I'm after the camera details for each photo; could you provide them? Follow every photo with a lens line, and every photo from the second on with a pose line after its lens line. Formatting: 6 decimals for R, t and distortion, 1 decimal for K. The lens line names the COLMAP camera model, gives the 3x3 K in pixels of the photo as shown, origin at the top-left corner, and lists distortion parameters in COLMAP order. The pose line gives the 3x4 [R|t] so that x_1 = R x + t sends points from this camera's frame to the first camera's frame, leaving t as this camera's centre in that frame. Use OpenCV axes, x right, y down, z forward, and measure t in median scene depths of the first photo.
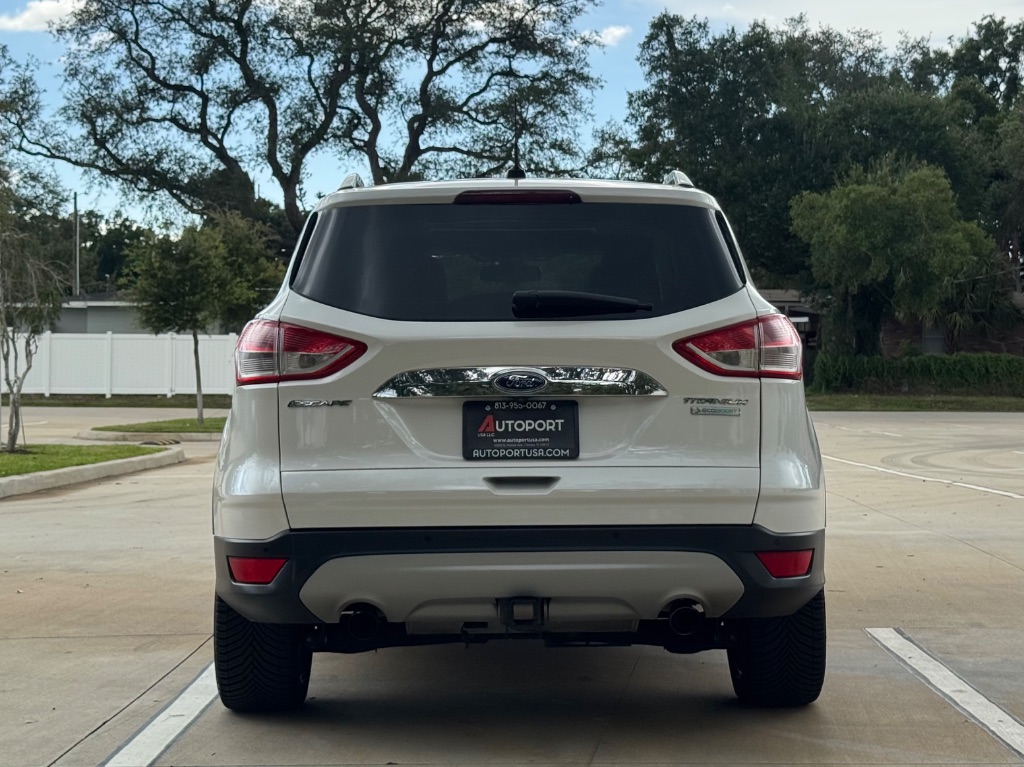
lens RADIAL K [[1821.3, 0, 619.5], [0, 1821.3, 329.5], [0, 0, 1]] dist [0.143801, -0.173687]
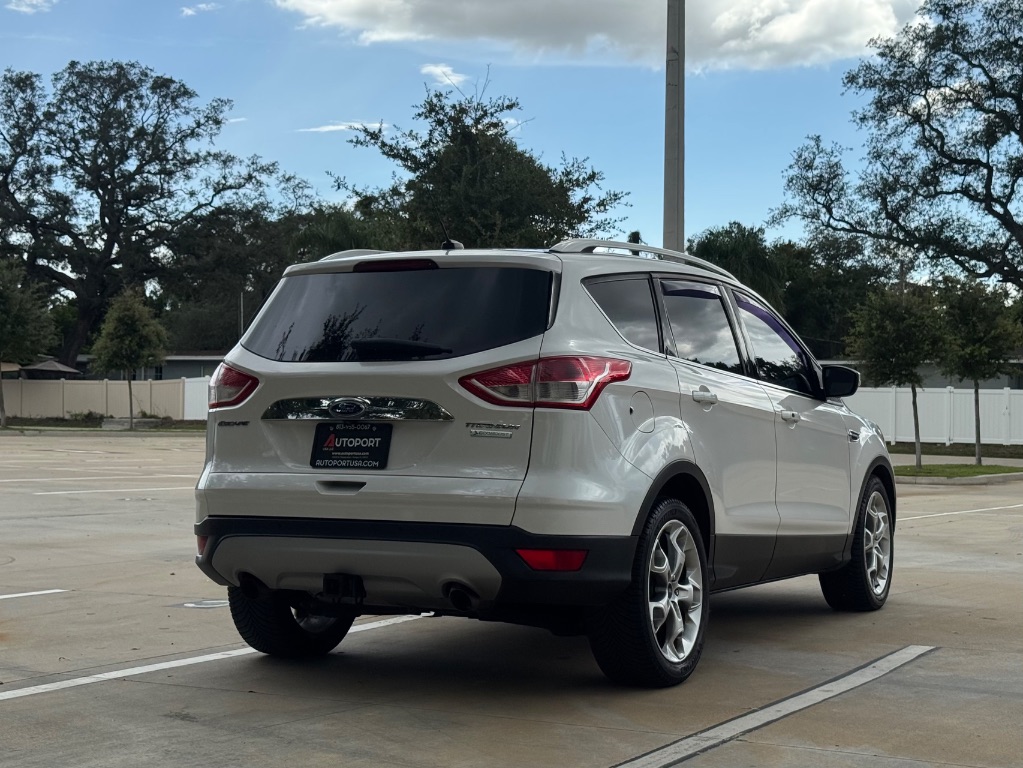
lens RADIAL K [[1692.6, 0, 581.4], [0, 1692.6, 385.8], [0, 0, 1]] dist [0.148765, 0.000529]
pose [[0.883039, 0.002120, -0.469295, 0.054113], [-0.001968, 0.999998, 0.000814, 0.000930], [0.469296, 0.000205, 0.883041, 0.001016]]
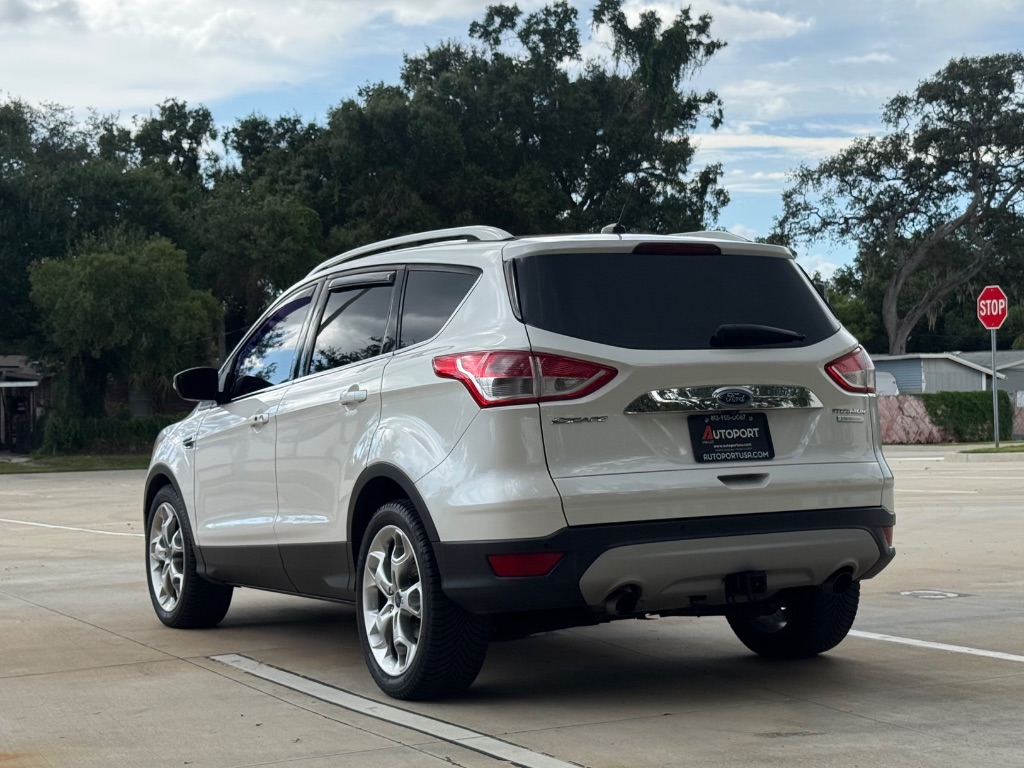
lens RADIAL K [[1694.3, 0, 582.0], [0, 1694.3, 385.8], [0, 0, 1]] dist [0.148765, 0.000529]
pose [[0.894565, -0.015827, 0.446658, -0.054101], [0.017935, 0.999839, -0.000493, 0.001573], [-0.446578, 0.008452, 0.894705, 0.001579]]
